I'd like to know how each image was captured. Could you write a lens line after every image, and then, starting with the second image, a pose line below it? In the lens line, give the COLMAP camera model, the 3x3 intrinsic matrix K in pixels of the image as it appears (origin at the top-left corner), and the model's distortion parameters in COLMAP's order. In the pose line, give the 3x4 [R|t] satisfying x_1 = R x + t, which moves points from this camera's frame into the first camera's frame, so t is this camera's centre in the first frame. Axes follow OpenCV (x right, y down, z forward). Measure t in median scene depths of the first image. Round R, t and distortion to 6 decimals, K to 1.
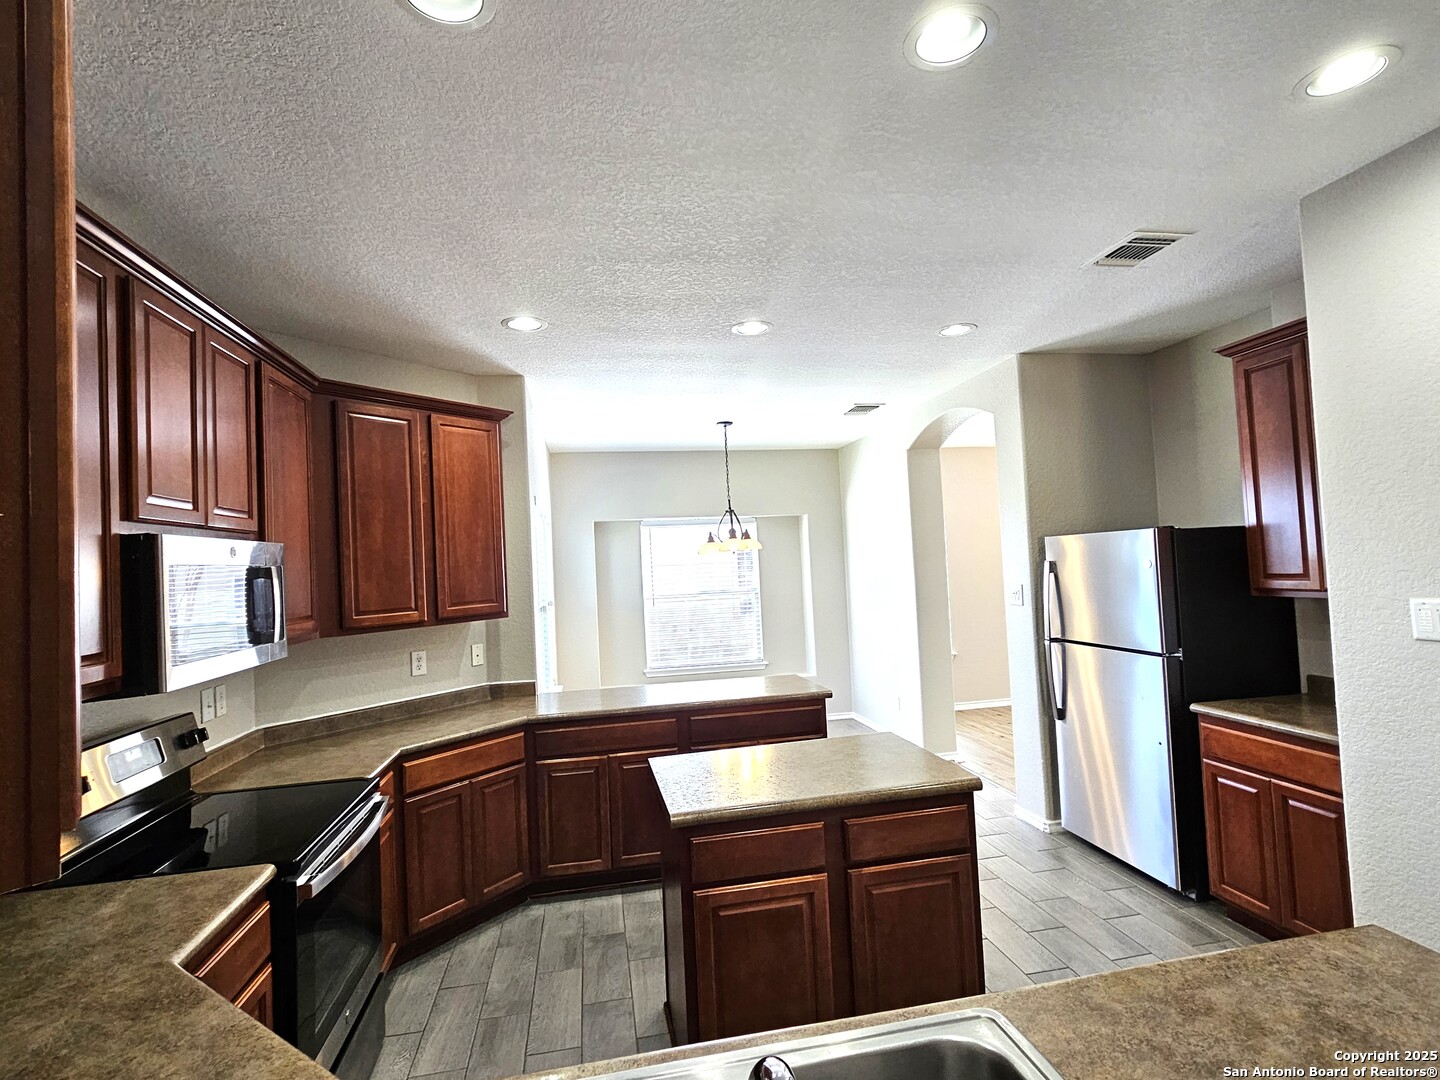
lens RADIAL K [[722.6, 0, 724.7], [0, 722.6, 539.8], [0, 0, 1]] dist [0.000556, 0.000334]
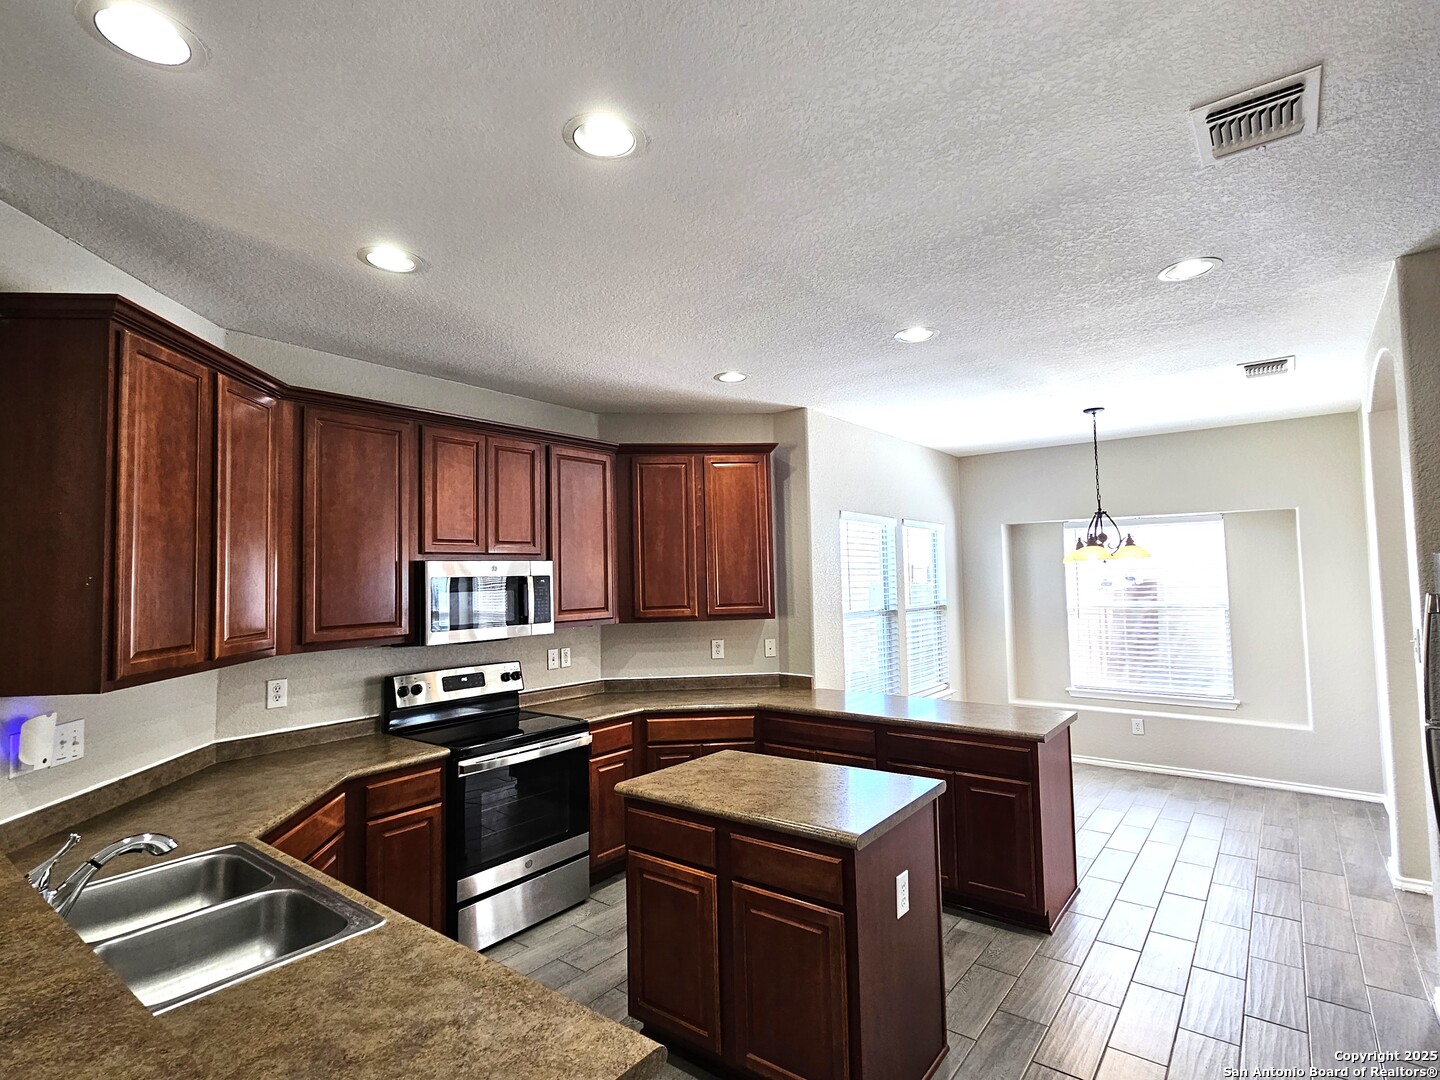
lens RADIAL K [[722.6, 0, 724.7], [0, 722.6, 539.8], [0, 0, 1]] dist [0.000556, 0.000334]
pose [[0.662270, -0.006490, -0.749237, 0.558843], [0.014777, 0.999881, 0.004401, -0.029128], [0.749119, -0.013986, 0.662288, 0.168759]]
